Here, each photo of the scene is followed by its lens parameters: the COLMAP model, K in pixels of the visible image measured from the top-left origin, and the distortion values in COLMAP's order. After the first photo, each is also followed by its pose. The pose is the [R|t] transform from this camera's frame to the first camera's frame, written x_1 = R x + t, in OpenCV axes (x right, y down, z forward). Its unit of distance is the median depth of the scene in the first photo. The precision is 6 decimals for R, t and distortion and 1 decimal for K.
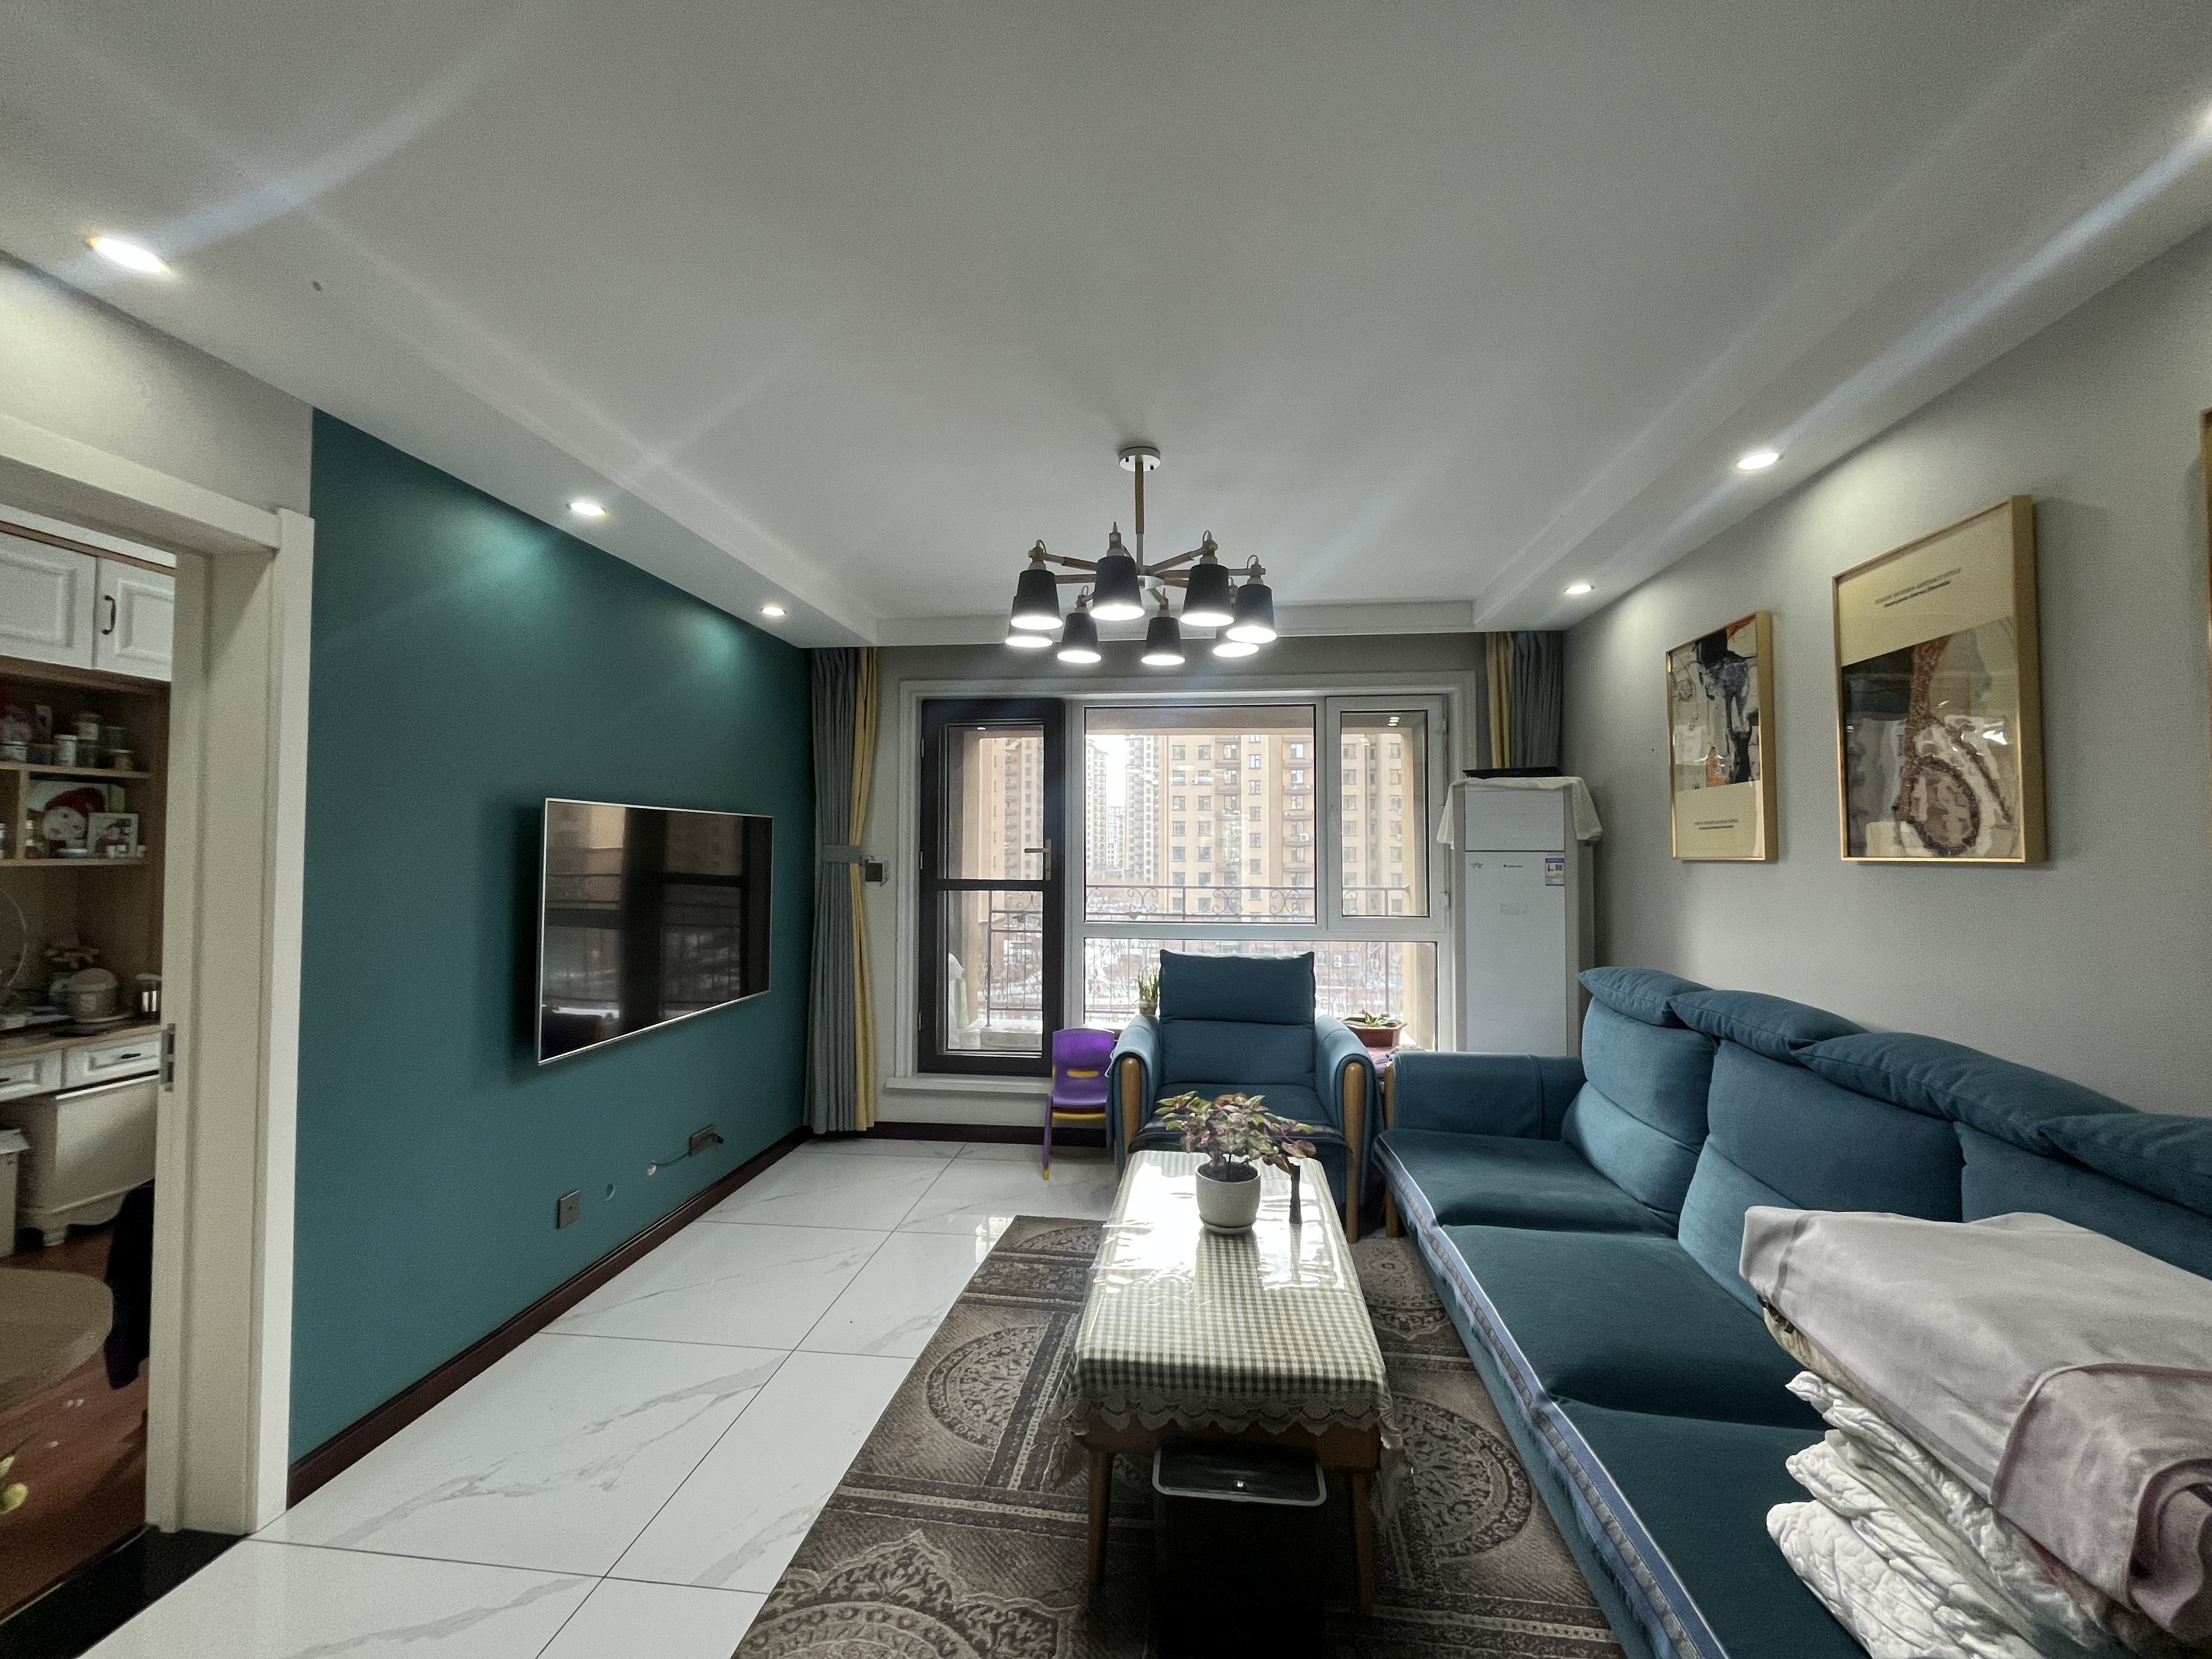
lens RADIAL K [[889.6, 0, 1104.1], [0, 889.6, 825.0], [0, 0, 1]] dist [-0.007778, 0.000705]
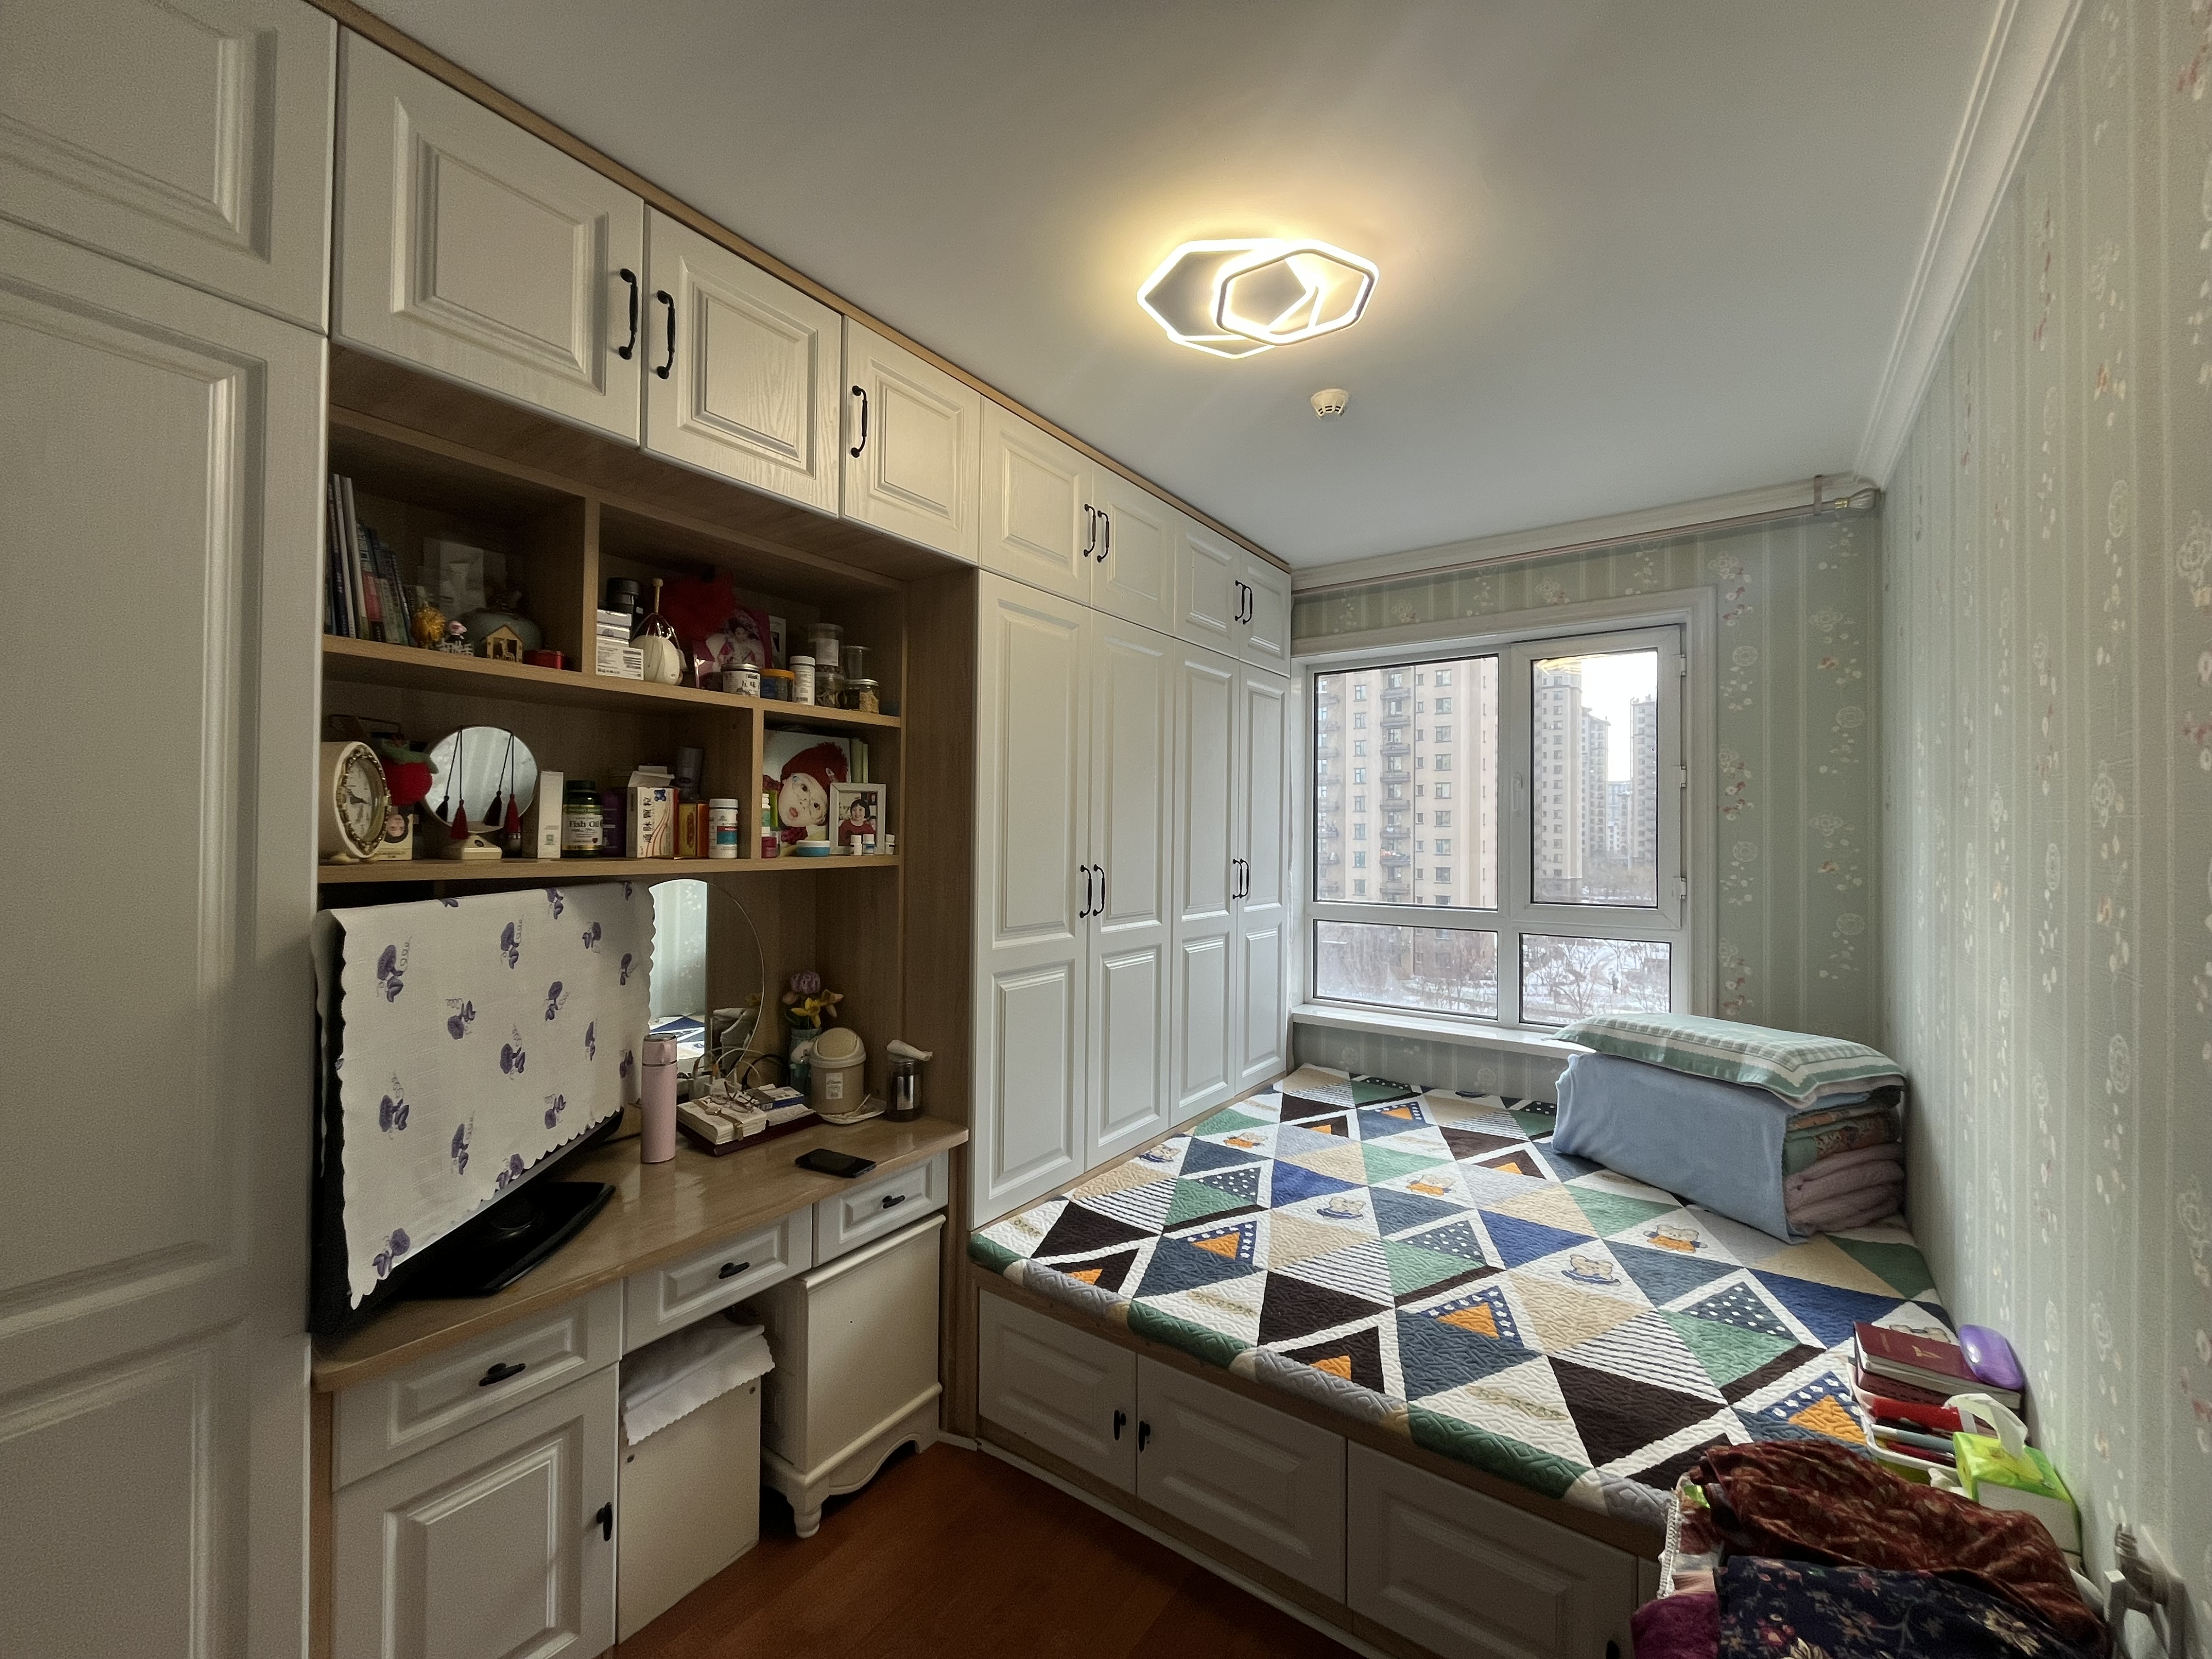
lens RADIAL K [[889.6, 0, 1117.0], [0, 889.6, 828.0], [0, 0, 1]] dist [-0.007778, 0.000705]
pose [[0.876656, 0.001501, -0.481115, -0.607373], [0.008986, 0.999770, 0.019492, 0.007187], [0.481033, -0.021411, 0.876441, 0.493596]]
